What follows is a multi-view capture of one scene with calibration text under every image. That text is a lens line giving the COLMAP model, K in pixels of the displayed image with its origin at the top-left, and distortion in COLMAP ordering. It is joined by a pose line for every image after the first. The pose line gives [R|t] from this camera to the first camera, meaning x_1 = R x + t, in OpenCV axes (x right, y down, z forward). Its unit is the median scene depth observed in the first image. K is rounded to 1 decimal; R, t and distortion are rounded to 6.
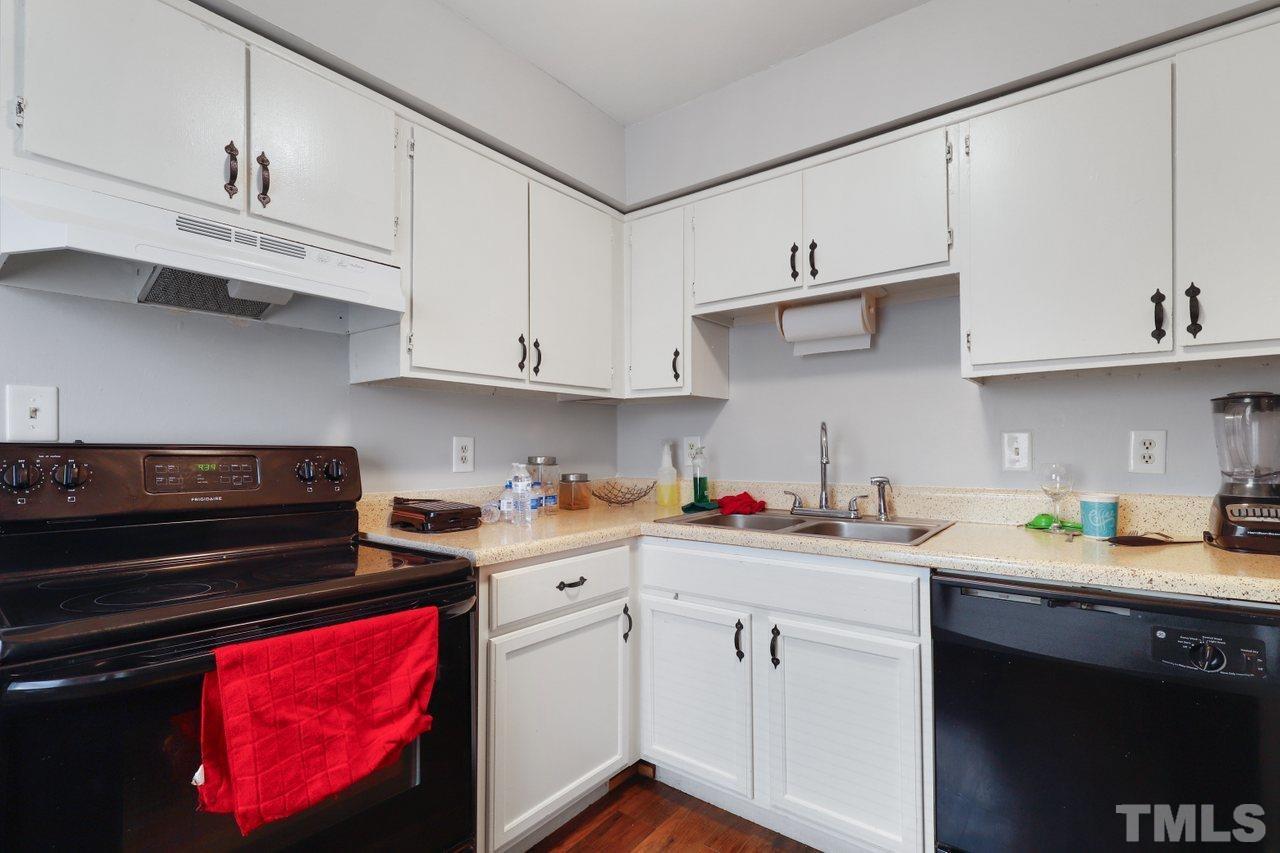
lens RADIAL K [[587.5, 0, 630.6], [0, 587.5, 436.0], [0, 0, 1]] dist [-0.001069, -0.000784]
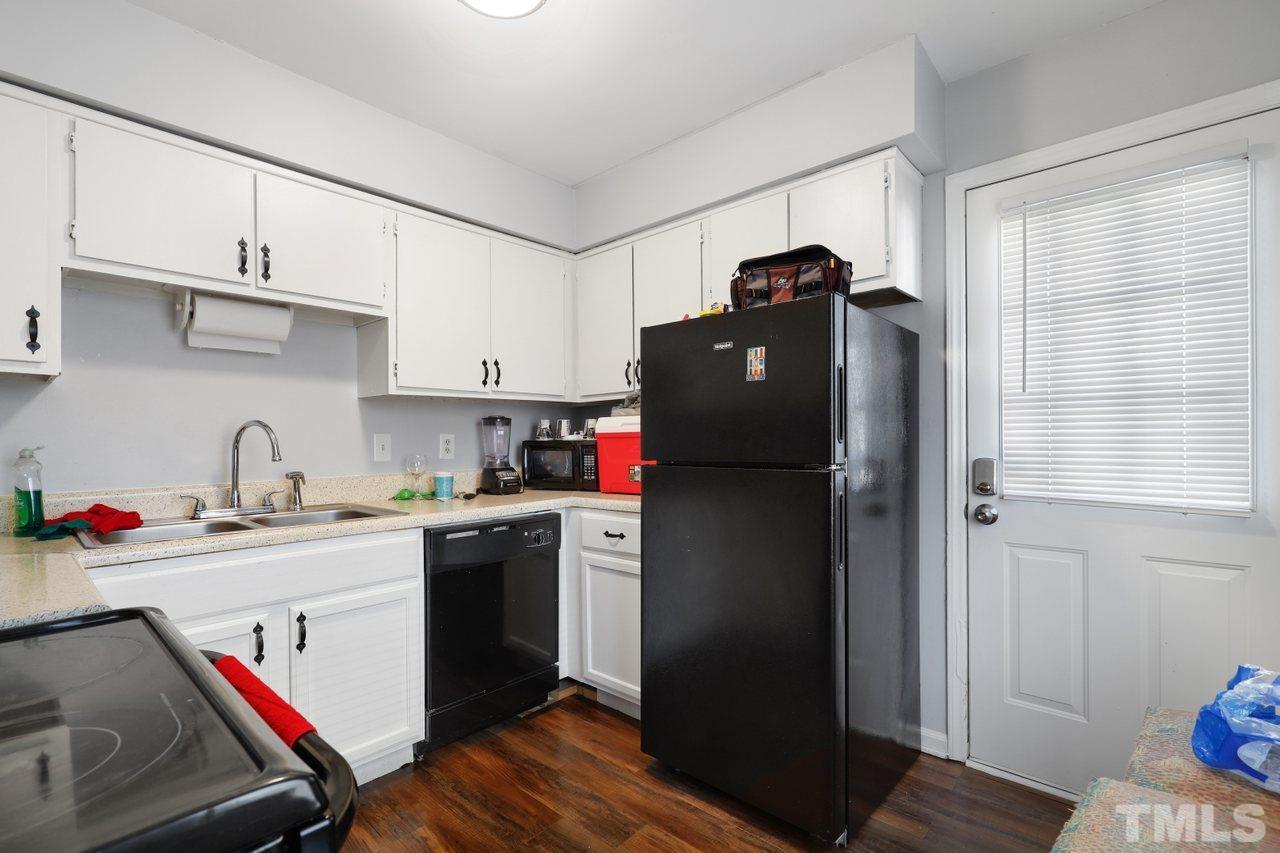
lens RADIAL K [[587.5, 0, 637.8], [0, 587.5, 438.0], [0, 0, 1]] dist [-0.001069, -0.000784]
pose [[0.078193, 0.006357, 0.996918, -0.746671], [-0.006363, 0.999962, -0.005877, 0.008764], [-0.996918, -0.005883, 0.078231, 0.303357]]
